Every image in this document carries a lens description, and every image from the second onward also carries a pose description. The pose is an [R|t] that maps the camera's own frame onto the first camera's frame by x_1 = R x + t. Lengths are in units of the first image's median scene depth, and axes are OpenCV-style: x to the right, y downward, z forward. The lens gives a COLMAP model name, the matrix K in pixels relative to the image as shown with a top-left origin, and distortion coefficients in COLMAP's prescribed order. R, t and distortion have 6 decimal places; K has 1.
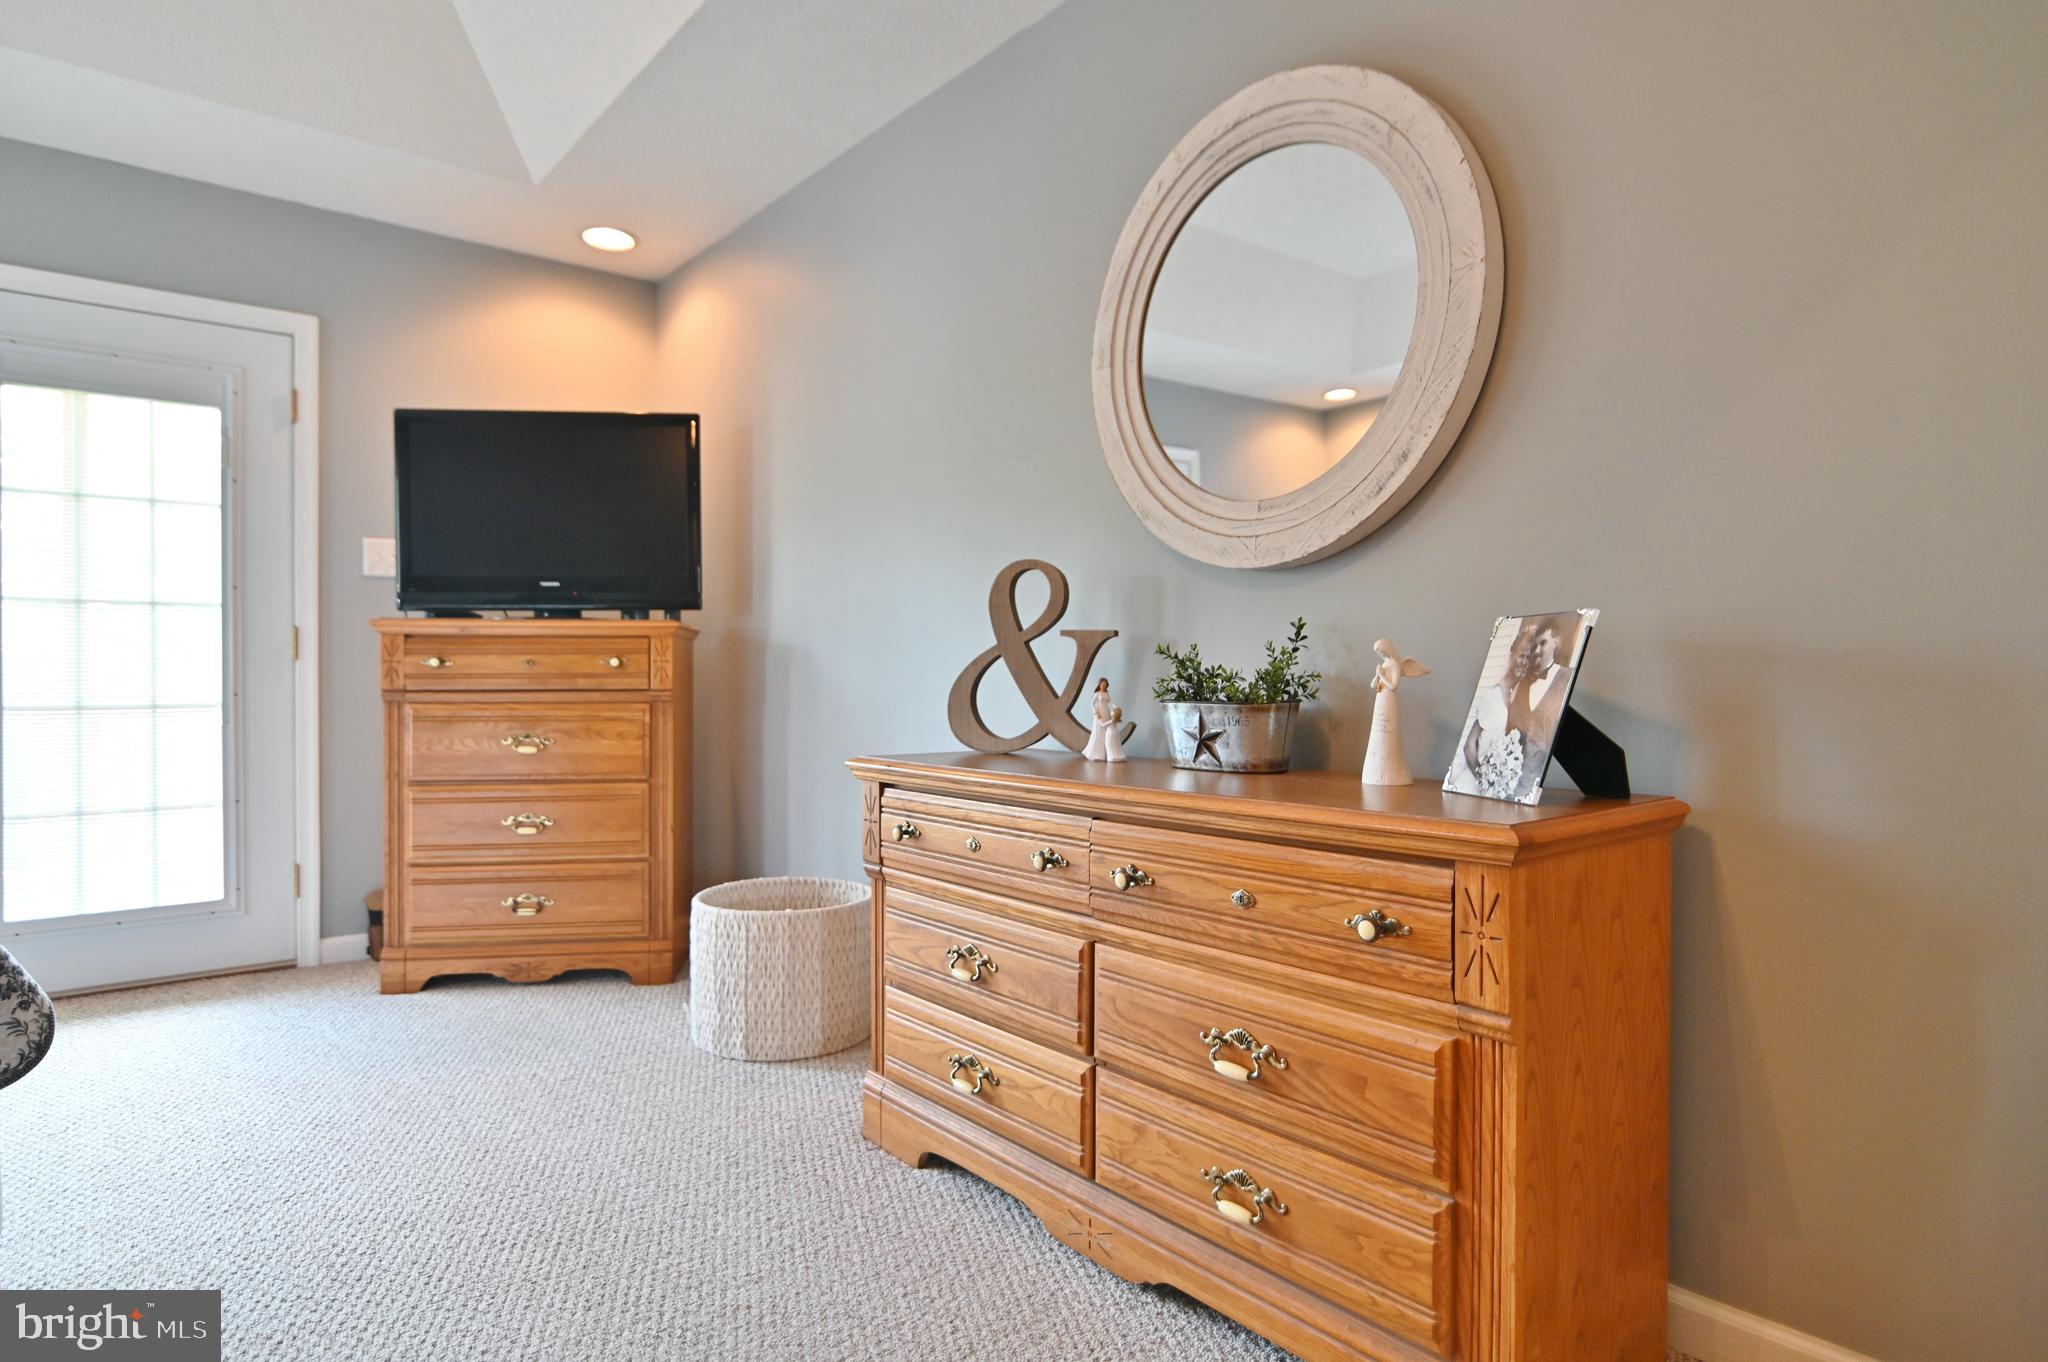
lens RADIAL K [[1112.8, 0, 1014.2], [0, 1112.8, 689.4], [0, 0, 1]] dist [-0.021856, -0.000002]
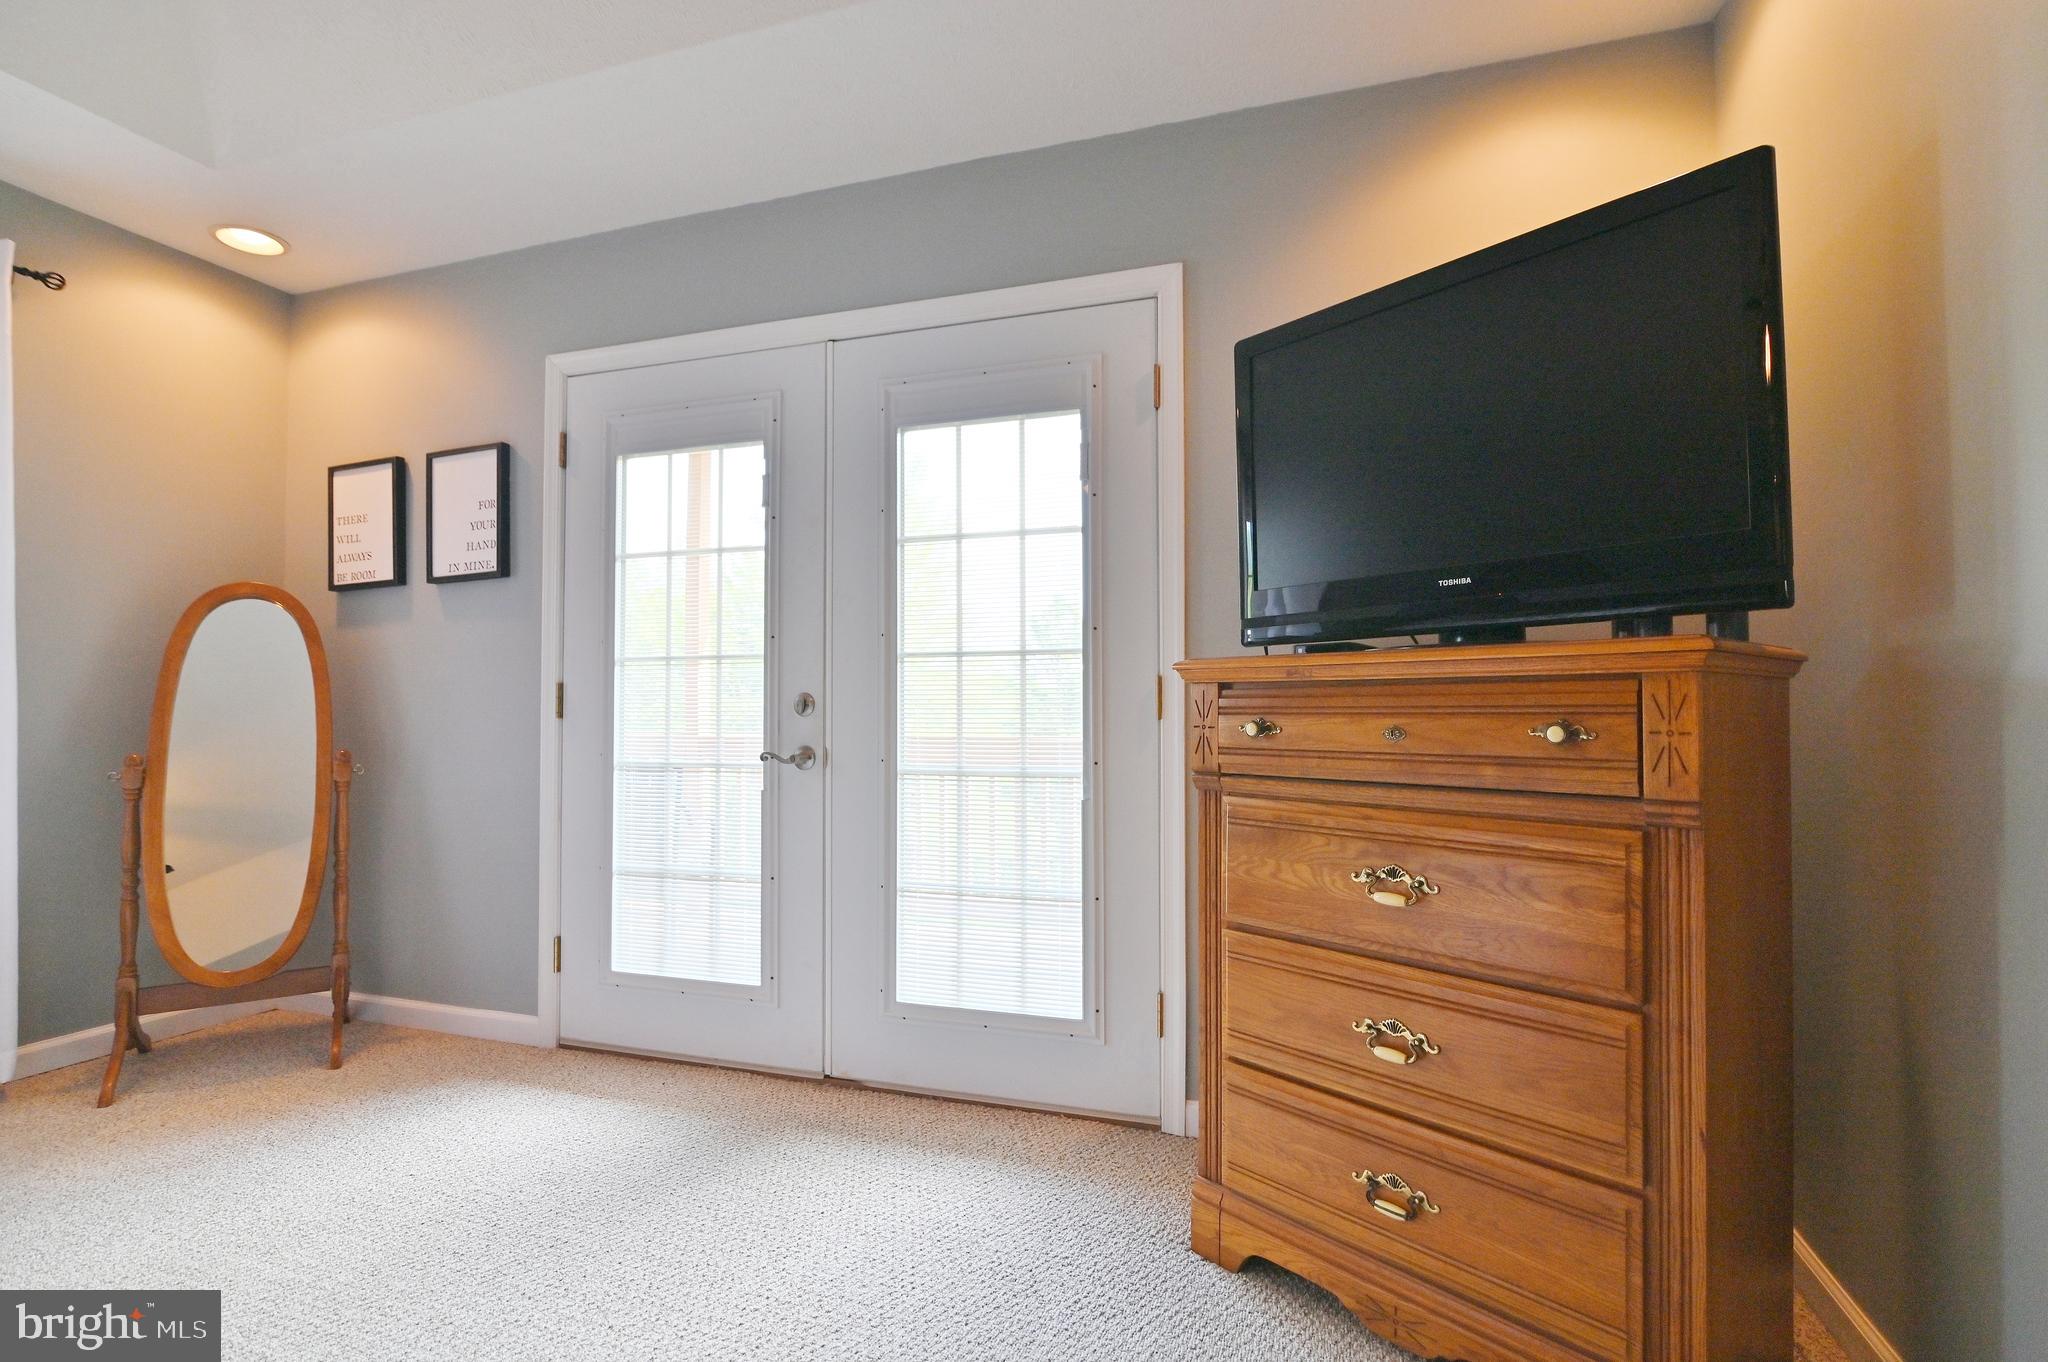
lens RADIAL K [[997.6, 0, 1015.5], [0, 997.6, 674.8], [0, 0, 1]] dist [-0.019917, 0.000030]
pose [[0.509047, -0.027605, -0.860296, -0.121785], [-0.002404, 0.999436, -0.033492, -0.035110], [0.860735, 0.019117, 0.508694, 0.603699]]
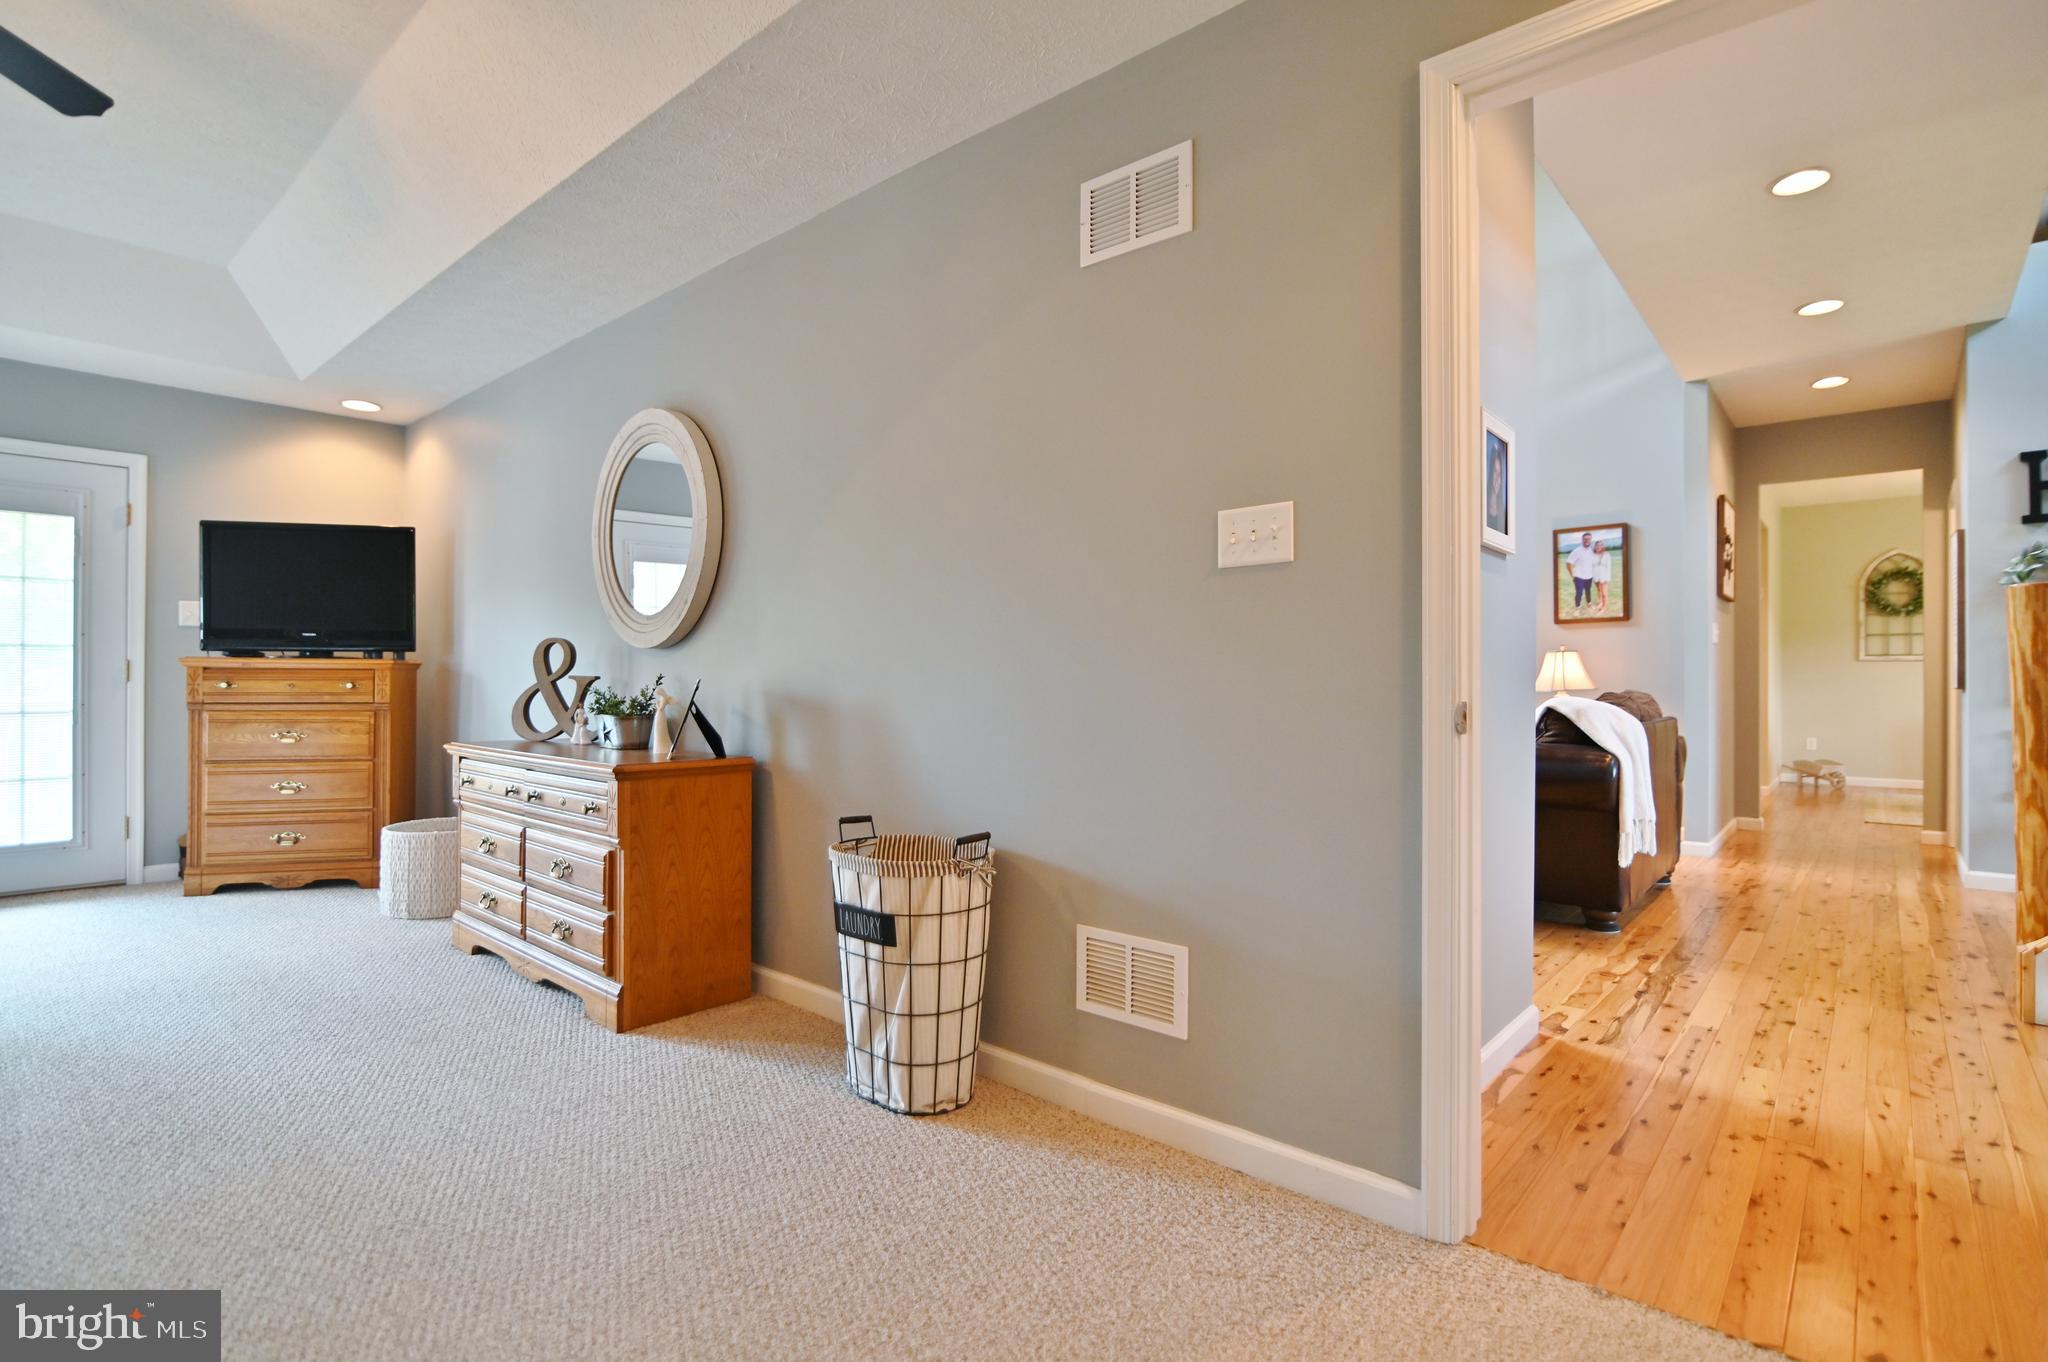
lens RADIAL K [[997.6, 0, 1039.0], [0, 997.6, 684.0], [0, 0, 1]] dist [-0.019917, 0.000030]
pose [[0.988047, 0.006729, 0.154007, 0.403128], [-0.005493, 0.999949, -0.008454, -0.020762], [-0.154056, 0.007507, 0.988034, -0.559069]]
